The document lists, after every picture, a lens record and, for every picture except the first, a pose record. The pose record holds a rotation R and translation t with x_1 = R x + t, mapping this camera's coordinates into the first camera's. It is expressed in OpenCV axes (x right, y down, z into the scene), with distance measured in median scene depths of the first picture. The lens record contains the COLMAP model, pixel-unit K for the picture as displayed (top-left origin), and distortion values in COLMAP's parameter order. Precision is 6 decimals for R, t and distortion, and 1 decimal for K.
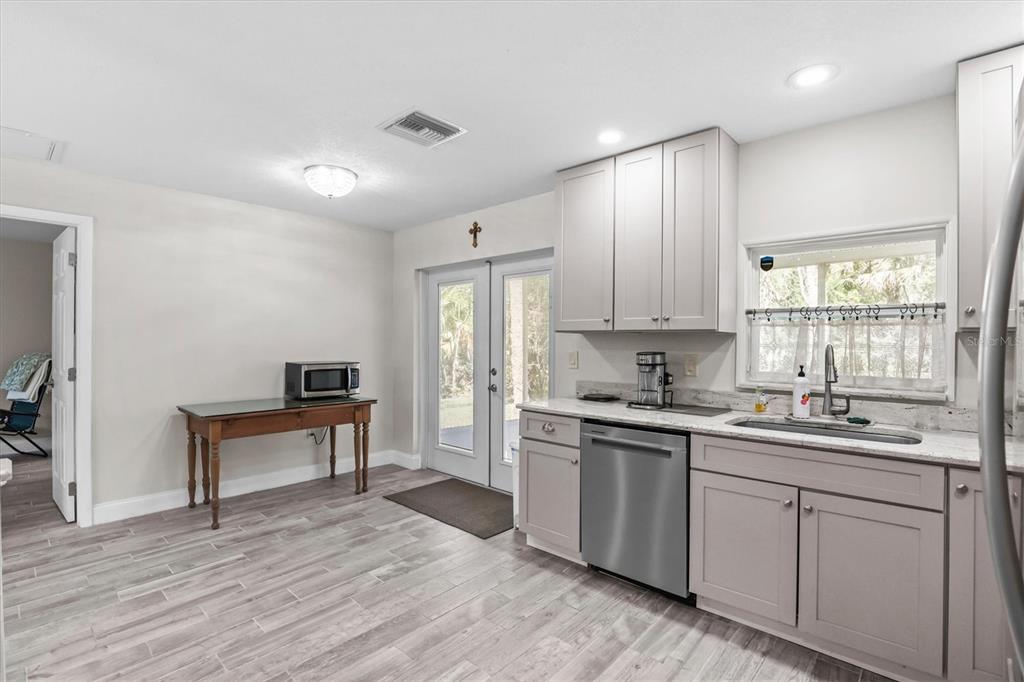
lens RADIAL K [[482.0, 0, 523.2], [0, 482.0, 343.5], [0, 0, 1]] dist [-0.032016, 0.004368]
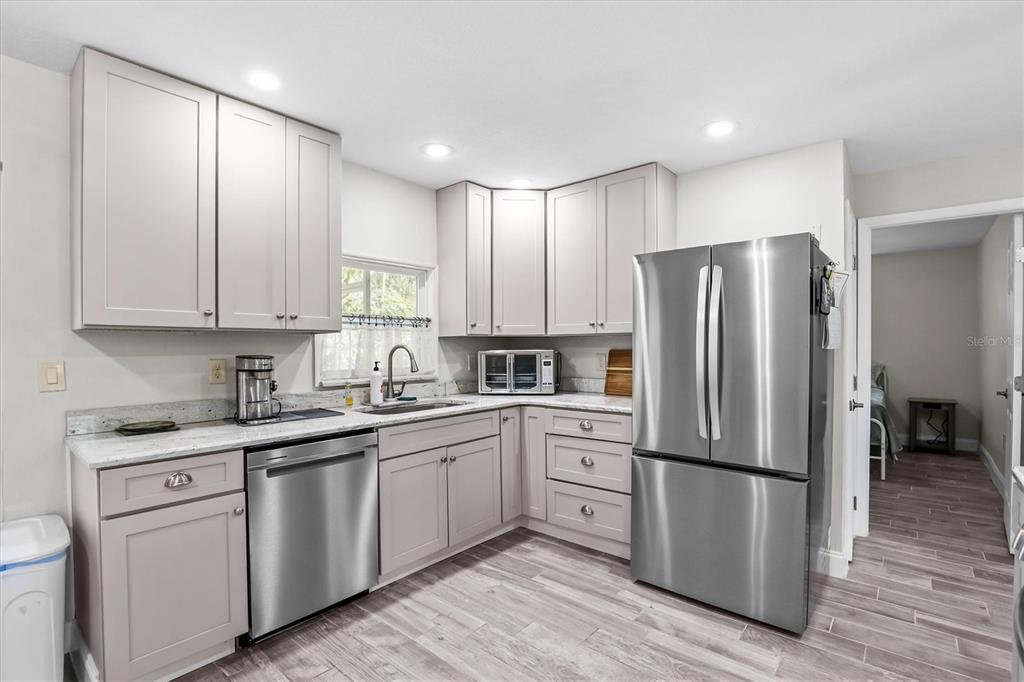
lens RADIAL K [[482.0, 0, 515.6], [0, 482.0, 352.9], [0, 0, 1]] dist [-0.032016, 0.004368]
pose [[-0.033062, -0.020217, 0.999249, -0.610306], [0.009460, 0.999744, 0.020540, 0.000864], [-0.999409, 0.010132, -0.032862, 0.615004]]
